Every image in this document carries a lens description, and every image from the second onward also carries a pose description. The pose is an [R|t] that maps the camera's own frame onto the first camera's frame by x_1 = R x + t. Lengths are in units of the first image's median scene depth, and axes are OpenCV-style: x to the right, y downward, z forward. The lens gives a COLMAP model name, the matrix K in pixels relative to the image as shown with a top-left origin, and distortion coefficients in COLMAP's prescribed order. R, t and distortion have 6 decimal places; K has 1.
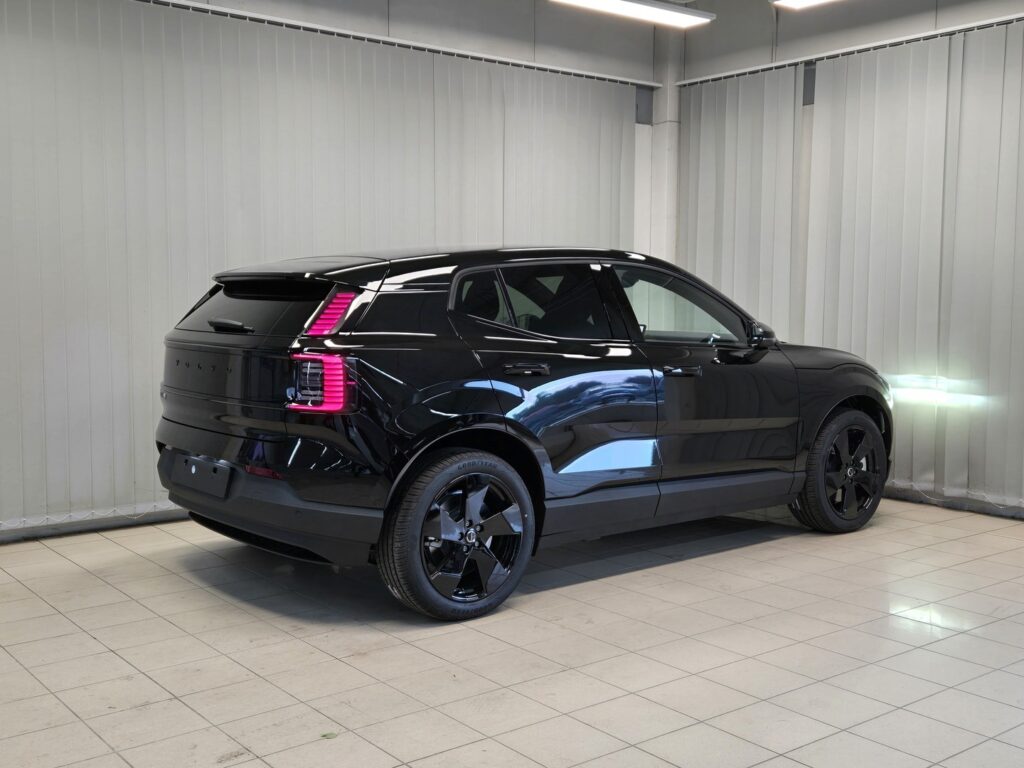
lens RADIAL K [[1109.1, 0, 513.0], [0, 1109.1, 394.0], [0, 0, 1]] dist [0.037602, 0.000000]
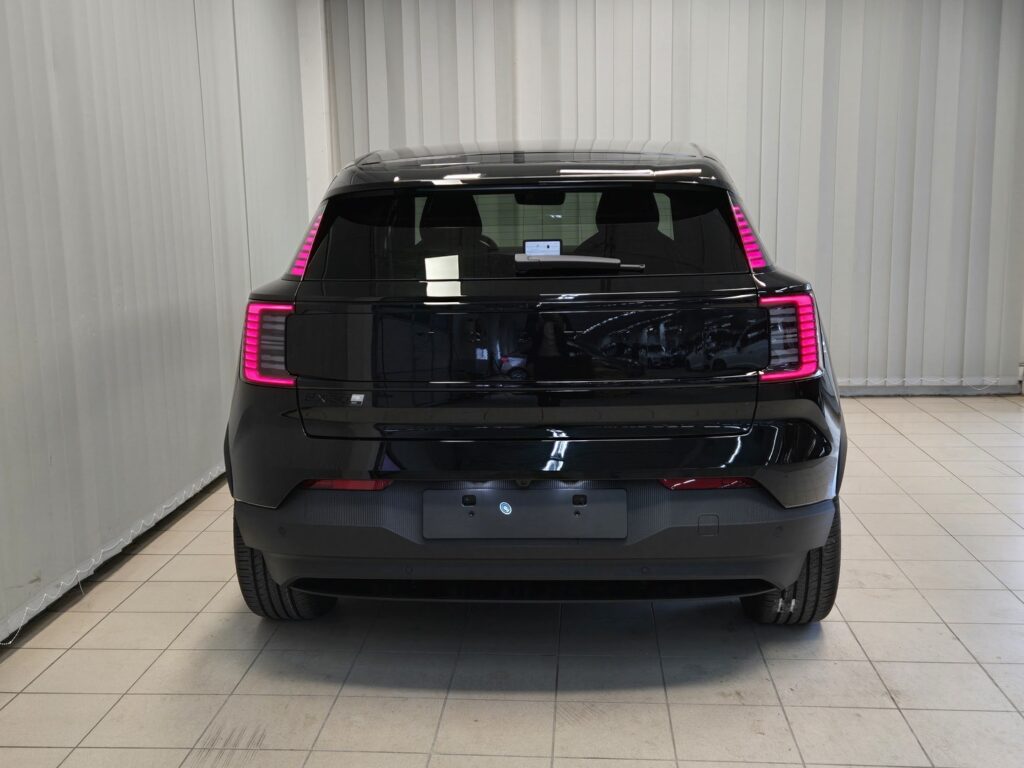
lens RADIAL K [[1109.1, 0, 517.7], [0, 1109.1, 382.9], [0, 0, 1]] dist [0.037602, 0.000000]
pose [[0.666096, -0.135329, 0.733487, -0.793584], [0.080779, 0.990707, 0.109429, -0.070554], [-0.741479, -0.013640, 0.670837, 0.661732]]
